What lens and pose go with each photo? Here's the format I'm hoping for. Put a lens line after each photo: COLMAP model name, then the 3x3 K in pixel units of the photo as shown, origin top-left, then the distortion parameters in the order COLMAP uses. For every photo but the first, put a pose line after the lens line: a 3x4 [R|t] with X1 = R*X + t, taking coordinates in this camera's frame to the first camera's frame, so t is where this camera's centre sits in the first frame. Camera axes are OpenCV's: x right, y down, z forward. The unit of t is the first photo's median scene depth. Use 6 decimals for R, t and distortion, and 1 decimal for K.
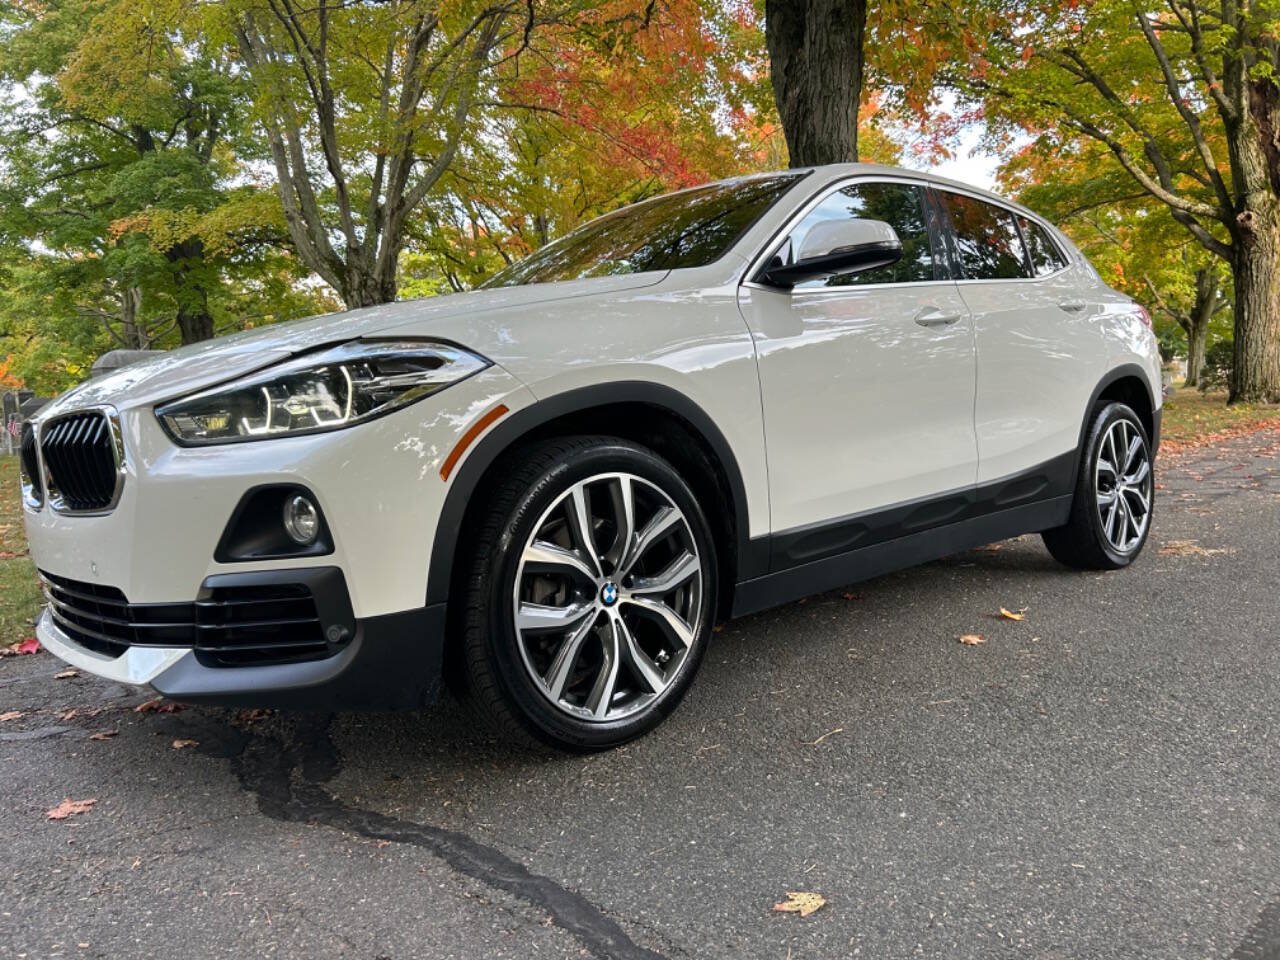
lens RADIAL K [[964.9, 0, 647.5], [0, 964.9, 474.6], [0, 0, 1]] dist [0.045468, -0.049665]
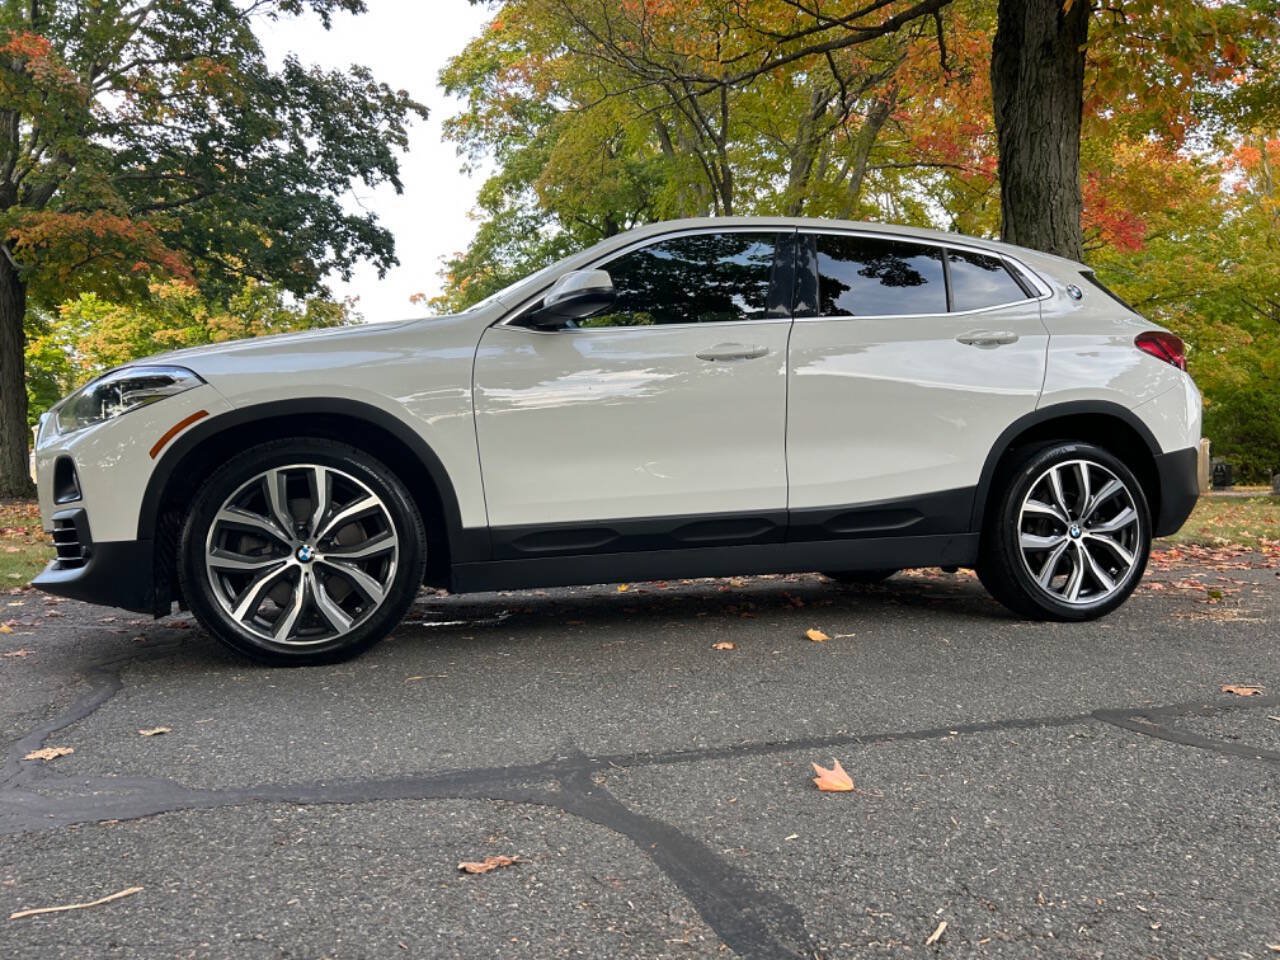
lens RADIAL K [[964.9, 0, 647.0], [0, 964.9, 488.6], [0, 0, 1]] dist [0.045468, -0.049665]
pose [[0.891506, 0.039936, -0.451246, 0.128828], [-0.061254, 0.997585, -0.032728, 0.006082], [0.448849, 0.056818, 0.891799, -0.001431]]
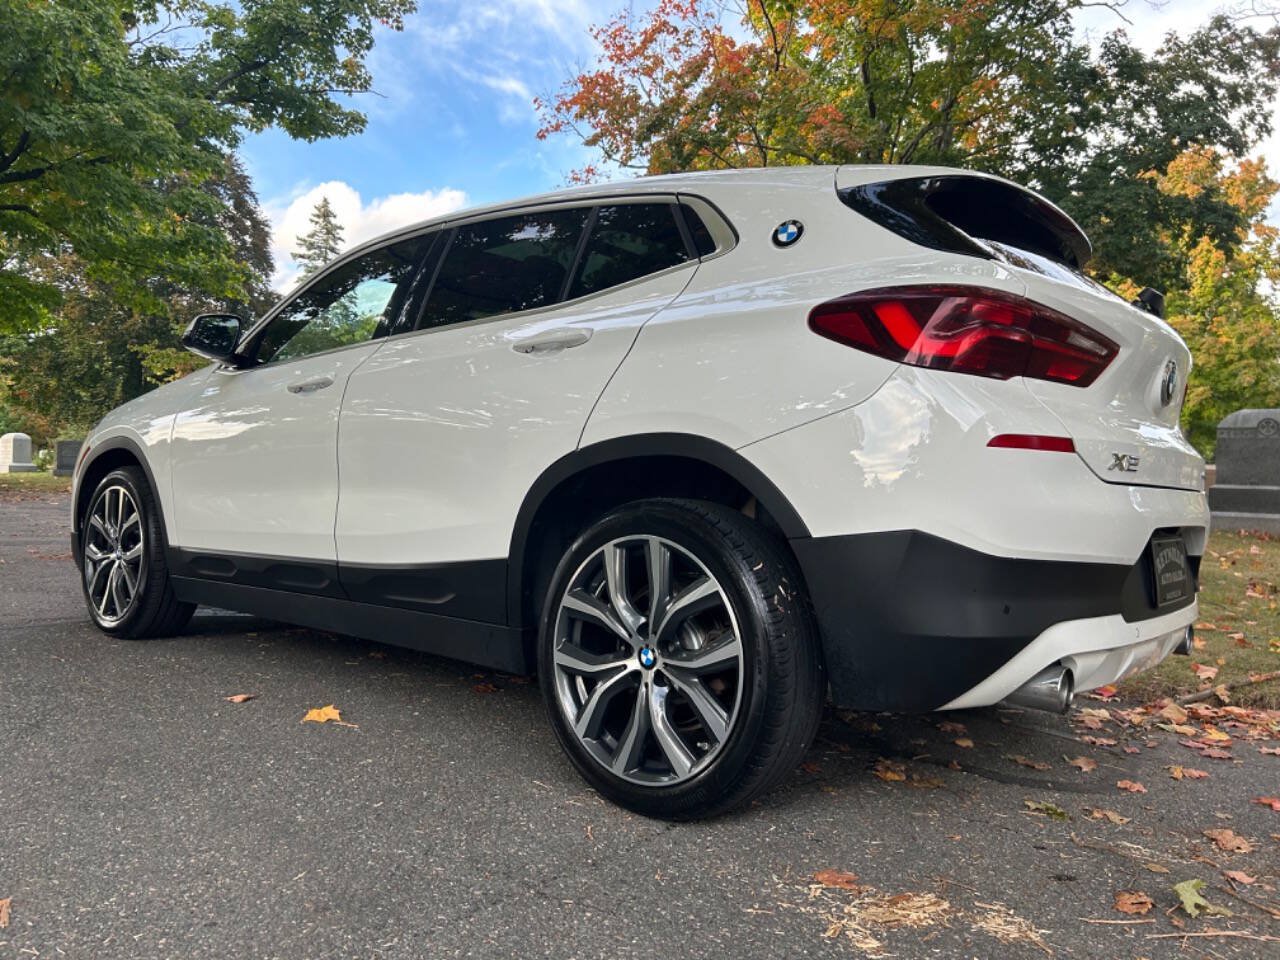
lens RADIAL K [[964.9, 0, 632.2], [0, 964.9, 478.8], [0, 0, 1]] dist [0.045468, -0.049665]
pose [[0.114709, 0.057566, -0.991730, 0.241818], [-0.111998, 0.992704, 0.044668, -0.026319], [0.987065, 0.105948, 0.120319, 0.220370]]
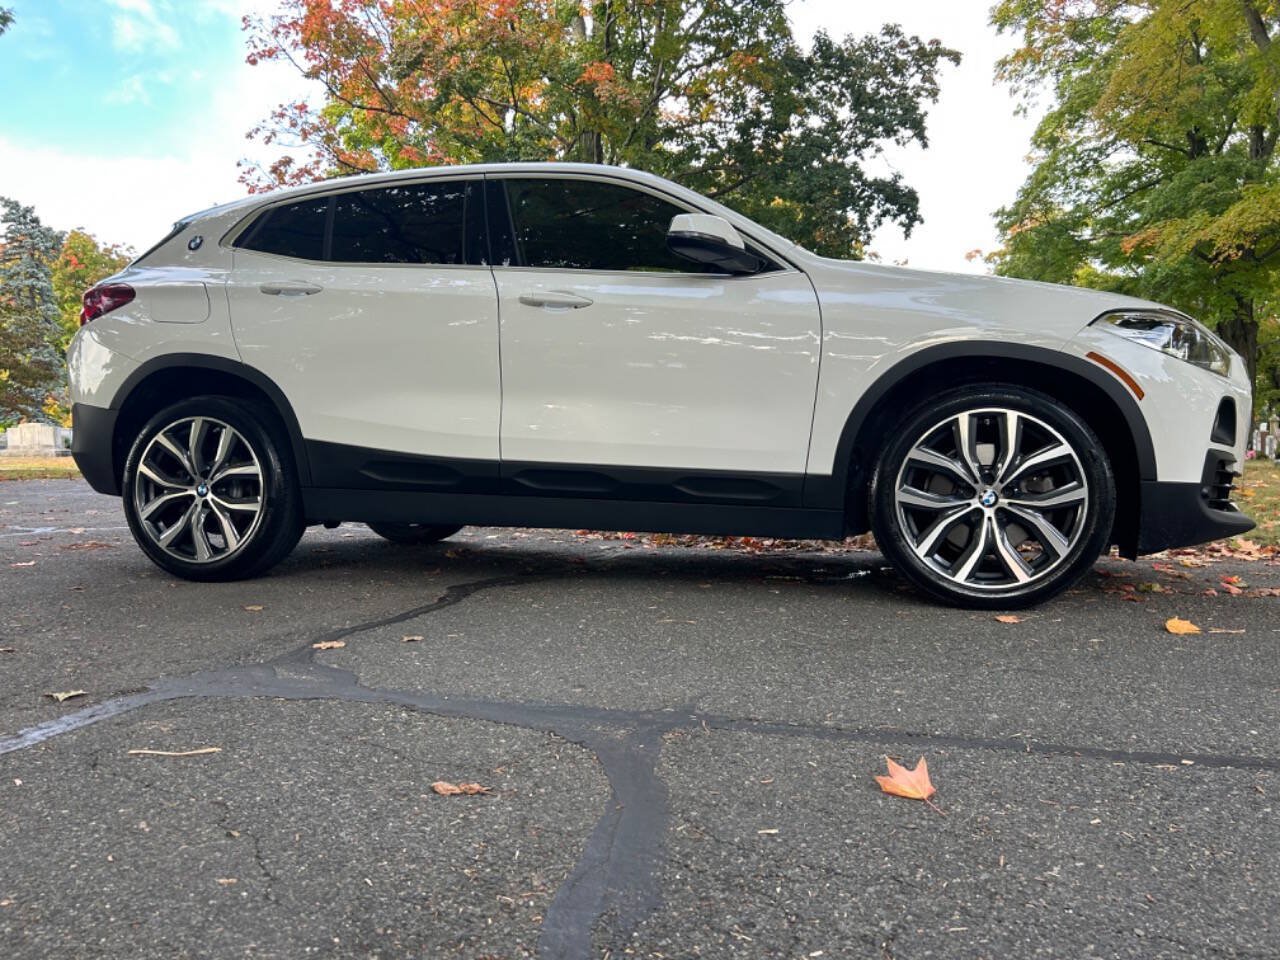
lens RADIAL K [[964.9, 0, 635.9], [0, 964.9, 483.9], [0, 0, 1]] dist [0.045468, -0.049665]
pose [[0.505228, 0.071551, -0.860015, 0.159246], [-0.075880, 0.996380, 0.038320, 0.005543], [0.859644, 0.045897, 0.508828, 0.038360]]
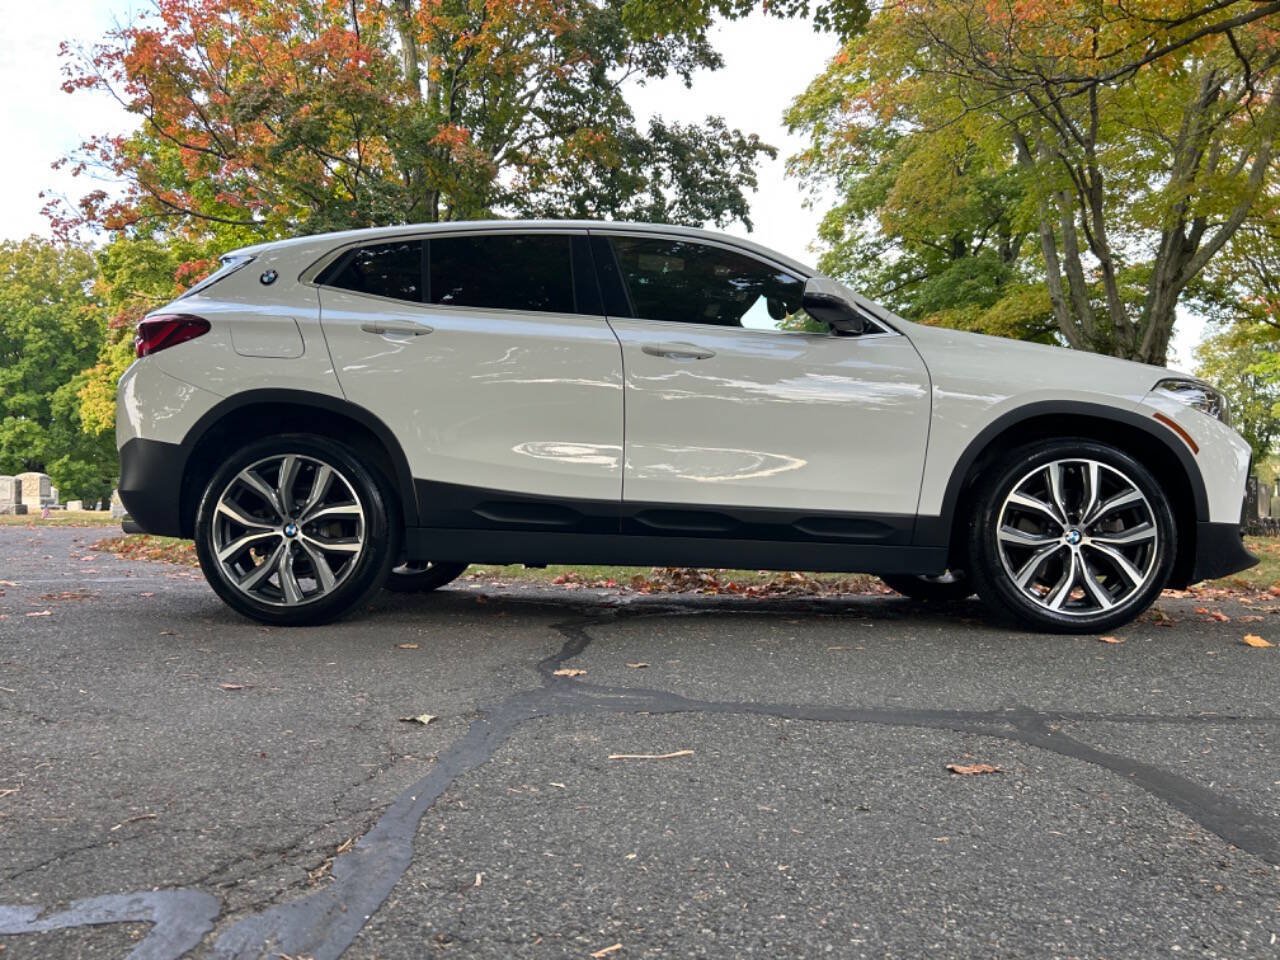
lens RADIAL K [[964.9, 0, 631.1], [0, 964.9, 488.9], [0, 0, 1]] dist [0.045468, -0.049665]
pose [[0.678053, 0.027936, -0.734482, 0.126601], [-0.083482, 0.995738, -0.039195, 0.015742], [0.730256, 0.087892, 0.677496, -0.022926]]
